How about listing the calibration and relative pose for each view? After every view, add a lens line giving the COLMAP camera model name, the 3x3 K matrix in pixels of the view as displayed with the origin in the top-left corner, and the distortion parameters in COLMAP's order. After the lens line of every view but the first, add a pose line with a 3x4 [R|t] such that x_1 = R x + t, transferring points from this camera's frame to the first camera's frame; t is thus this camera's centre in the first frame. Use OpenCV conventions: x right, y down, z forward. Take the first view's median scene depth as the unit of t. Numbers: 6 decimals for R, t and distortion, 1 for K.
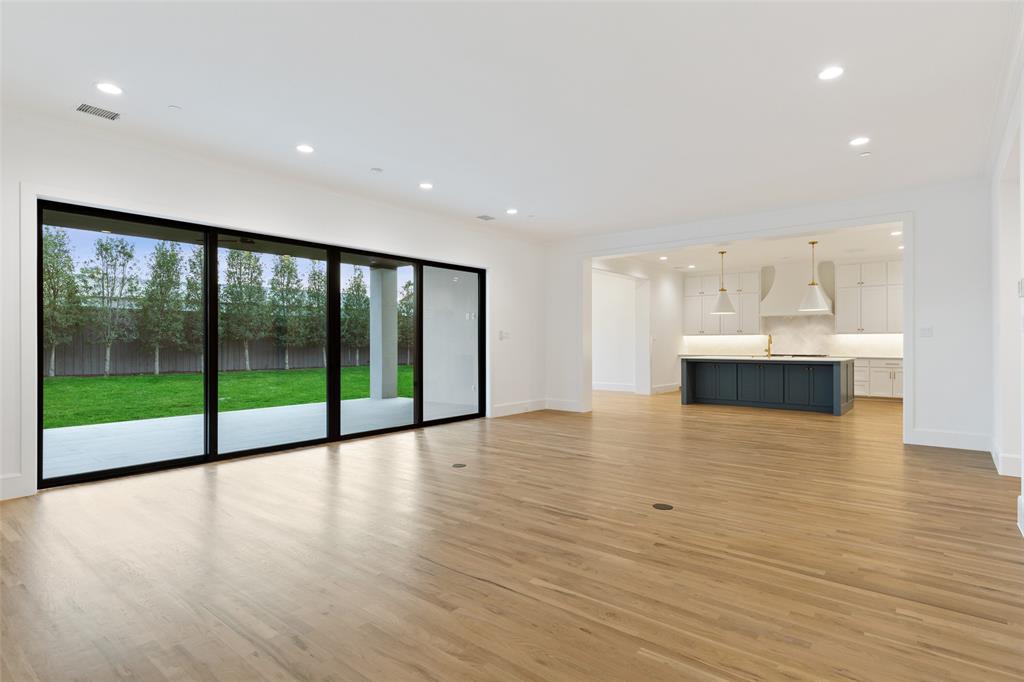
lens RADIAL K [[525.3, 0, 512.0], [0, 525.3, 341.0], [0, 0, 1]] dist [0.001463, 0.000086]
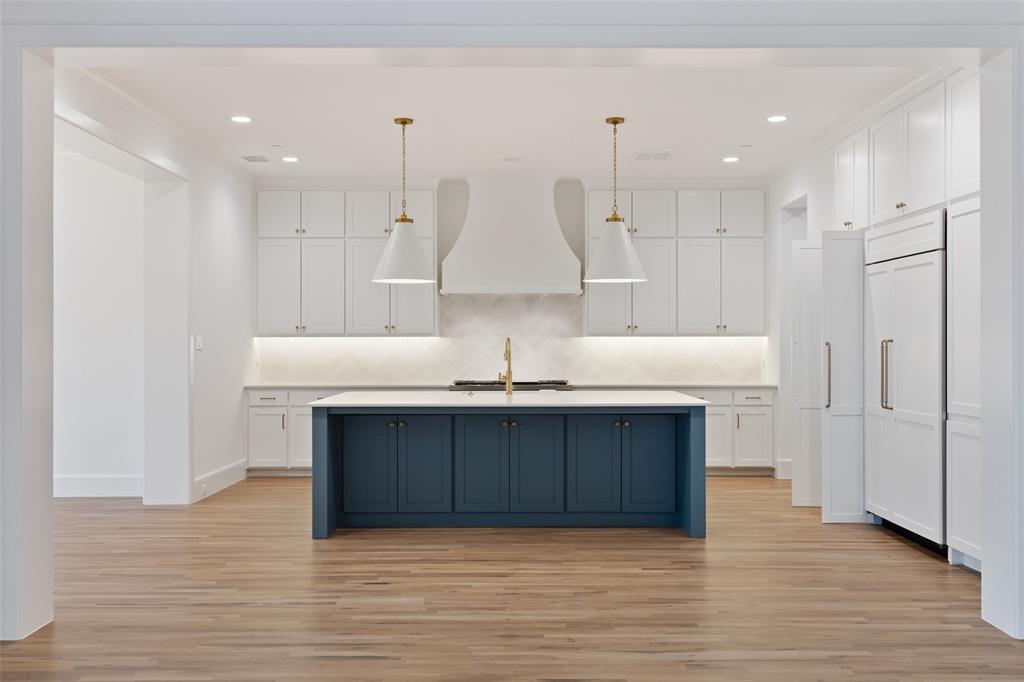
lens RADIAL K [[975.7, 0, 512.0], [0, 975.7, 341.0], [0, 0, 1]] dist [0.002490, 0.005736]
pose [[0.772595, 0.001057, 0.634898, 0.014080], [-0.002732, 0.999995, 0.001659, -0.010294], [-0.634893, -0.003016, 0.772594, 0.376704]]
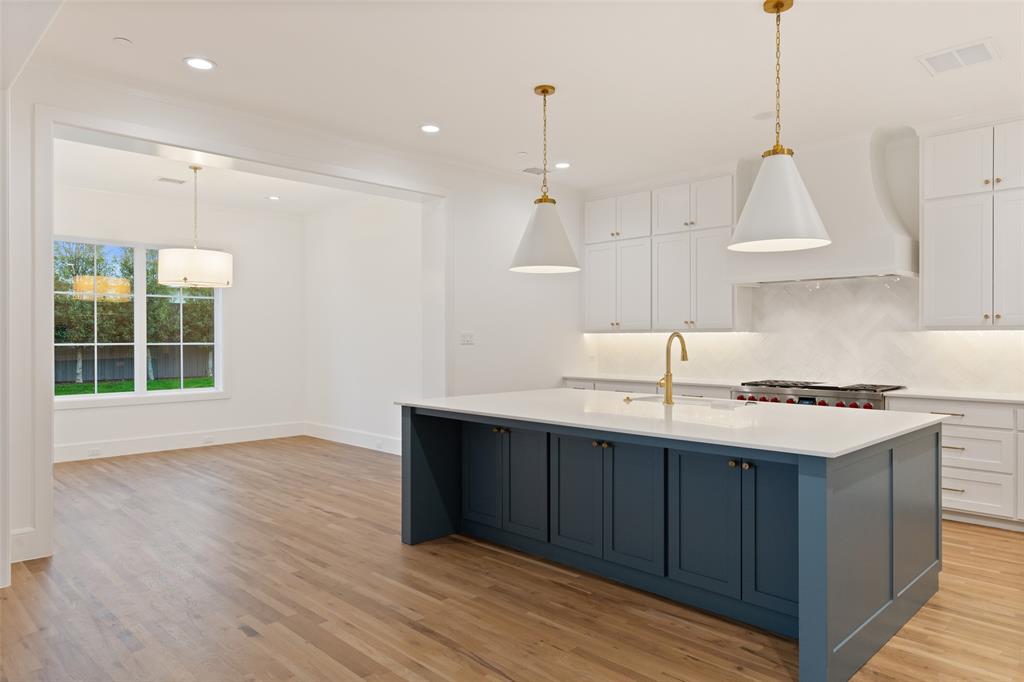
lens RADIAL K [[660.4, 0, 517.1], [0, 660.4, 338.9], [0, 0, 1]] dist [0.005079, -0.000510]
pose [[0.995035, 0.000692, -0.099527, 0.392079], [-0.000159, 0.999986, 0.005366, -0.009635], [0.099529, -0.005323, 0.995020, 0.531402]]
